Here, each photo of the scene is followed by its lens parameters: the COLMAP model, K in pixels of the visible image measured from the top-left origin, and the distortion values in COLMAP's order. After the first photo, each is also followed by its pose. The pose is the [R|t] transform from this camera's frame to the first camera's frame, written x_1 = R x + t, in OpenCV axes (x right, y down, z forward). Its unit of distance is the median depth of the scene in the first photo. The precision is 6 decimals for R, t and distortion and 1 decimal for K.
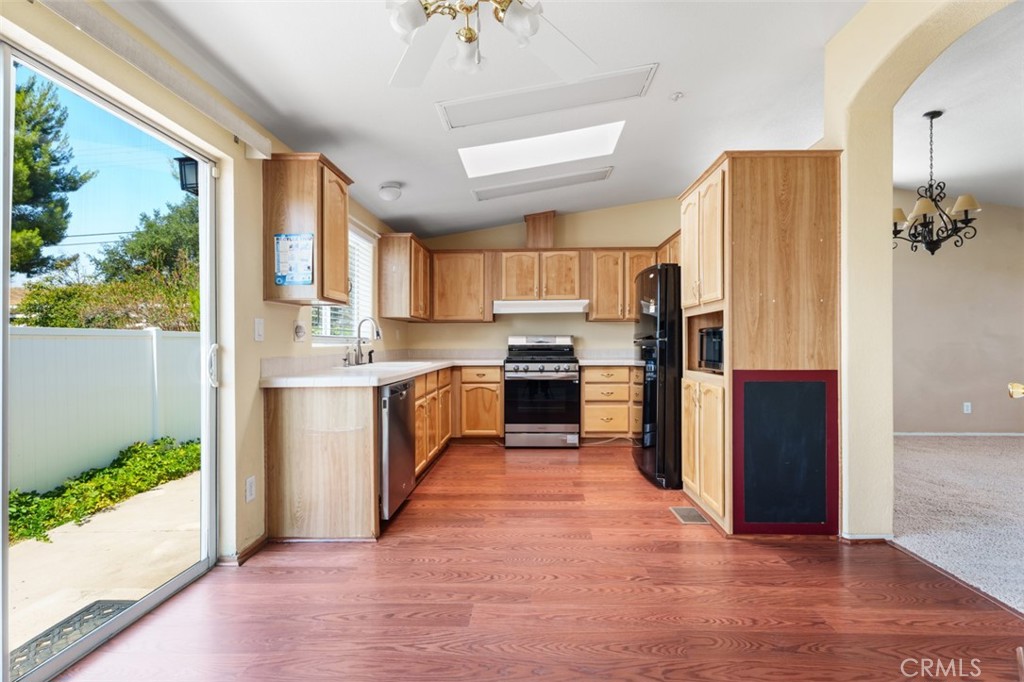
lens RADIAL K [[458.5, 0, 520.6], [0, 458.5, 341.8], [0, 0, 1]] dist [0.001399, -0.000421]
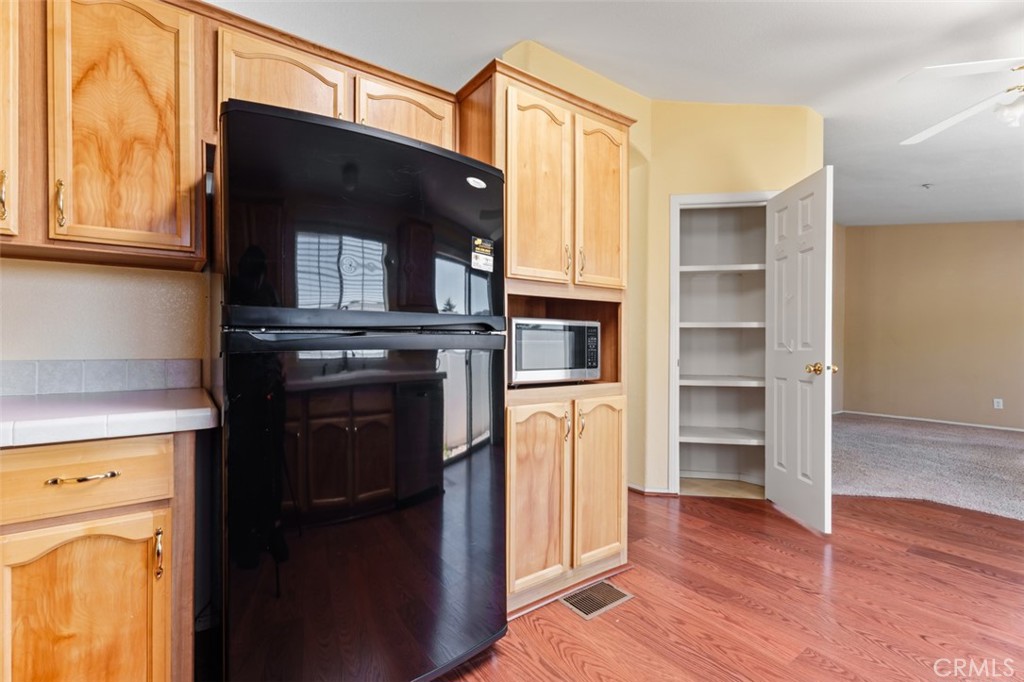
lens RADIAL K [[458.5, 0, 509.3], [0, 458.5, 342.8], [0, 0, 1]] dist [0.001399, -0.000421]
pose [[-0.607506, -0.002086, 0.794312, -0.119783], [-0.007456, 0.999967, -0.003076, 0.010655], [-0.794280, -0.007791, -0.607502, 2.085636]]
